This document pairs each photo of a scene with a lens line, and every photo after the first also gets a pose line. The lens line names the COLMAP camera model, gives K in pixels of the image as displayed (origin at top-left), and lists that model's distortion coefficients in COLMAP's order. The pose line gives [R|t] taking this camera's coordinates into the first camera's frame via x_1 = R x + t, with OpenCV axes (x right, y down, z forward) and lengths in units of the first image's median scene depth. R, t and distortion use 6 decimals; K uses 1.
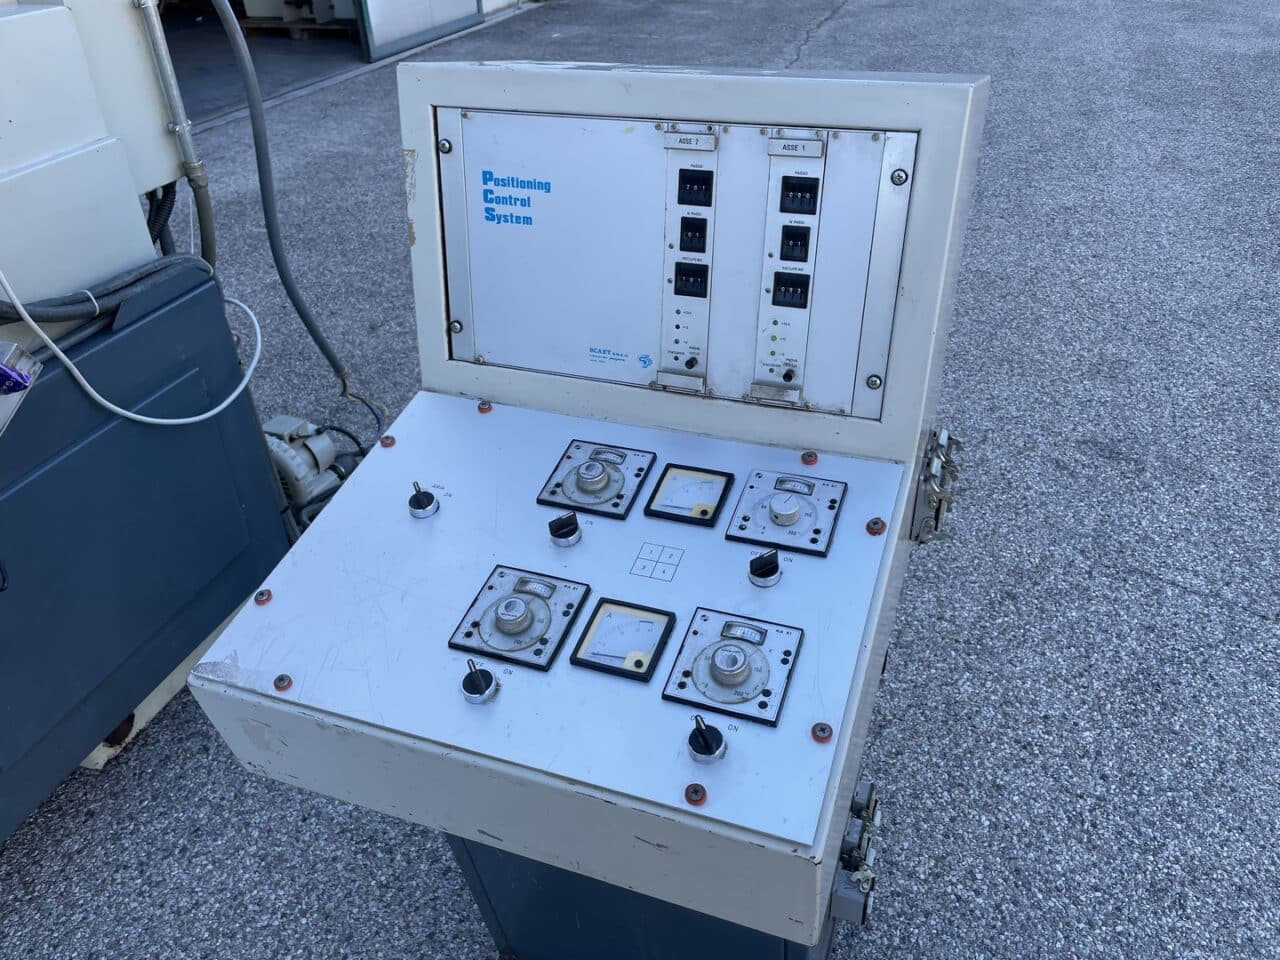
lens RADIAL K [[971.0, 0, 643.8], [0, 971.0, 486.8], [0, 0, 1]] dist [0.087675, -0.124305]
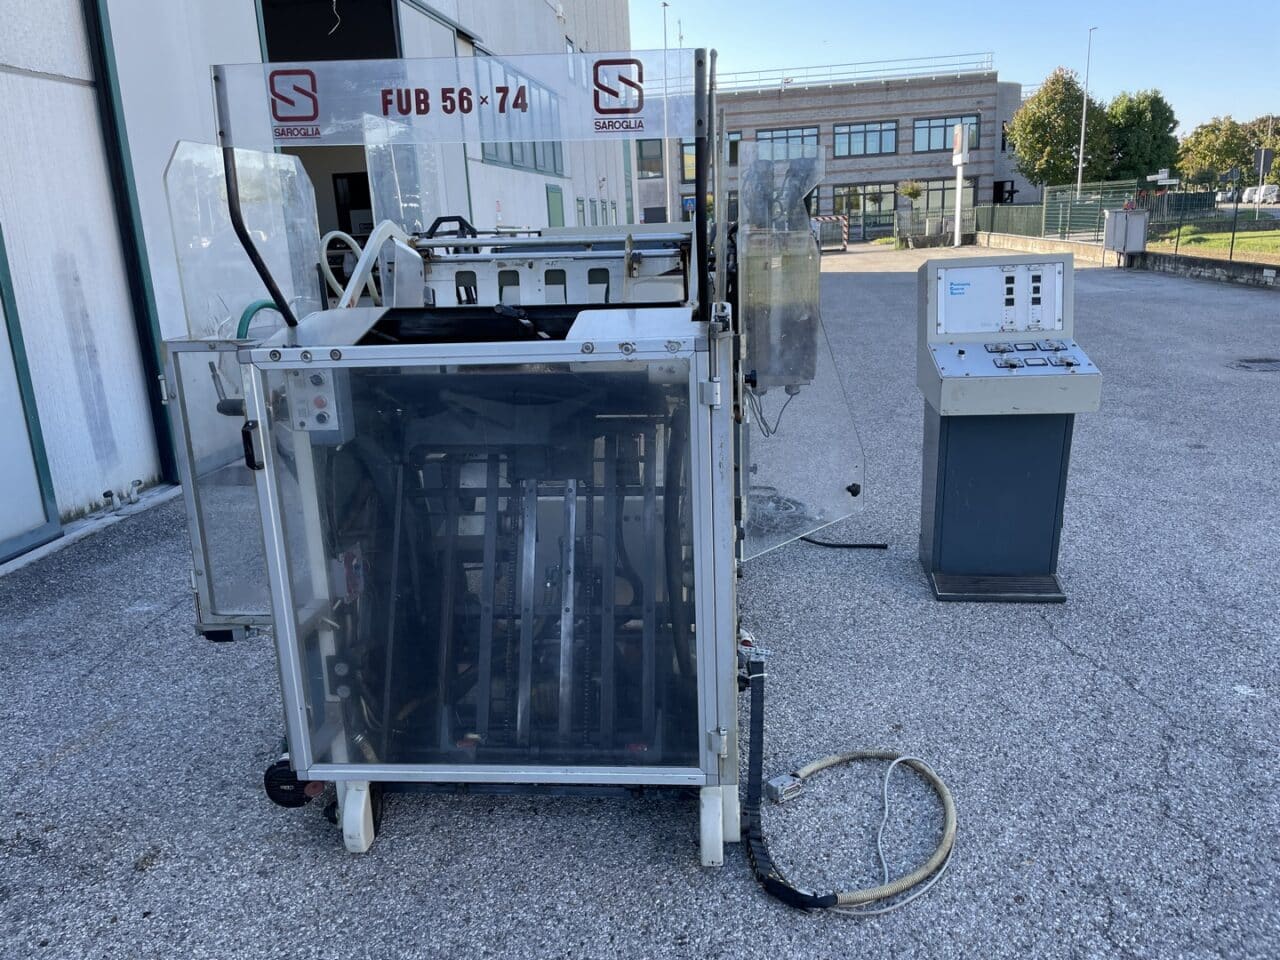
lens RADIAL K [[971.0, 0, 639.9], [0, 971.0, 469.3], [0, 0, 1]] dist [0.087675, -0.124305]
pose [[0.978832, -0.064697, 0.194171, -2.200300], [0.126808, 0.936392, -0.327246, 1.515751], [-0.160649, 0.344941, 0.924774, -2.197614]]
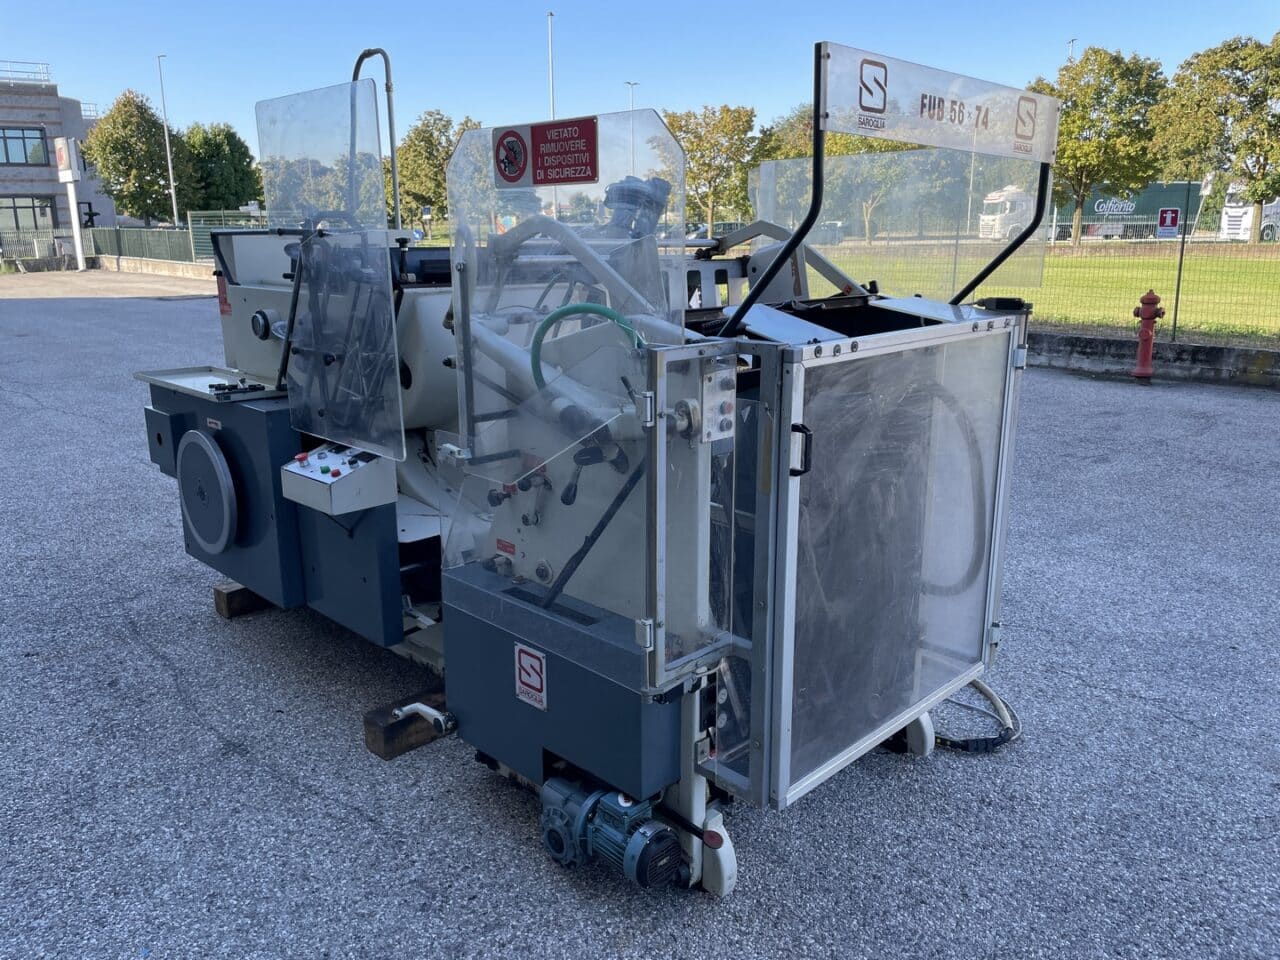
lens RADIAL K [[971.0, 0, 649.0], [0, 971.0, 467.4], [0, 0, 1]] dist [0.087675, -0.124305]
pose [[0.457804, -0.187361, 0.869086, -4.360693], [0.484972, 0.871922, -0.067493, 0.721033], [-0.745129, 0.452381, 0.490034, -0.899197]]
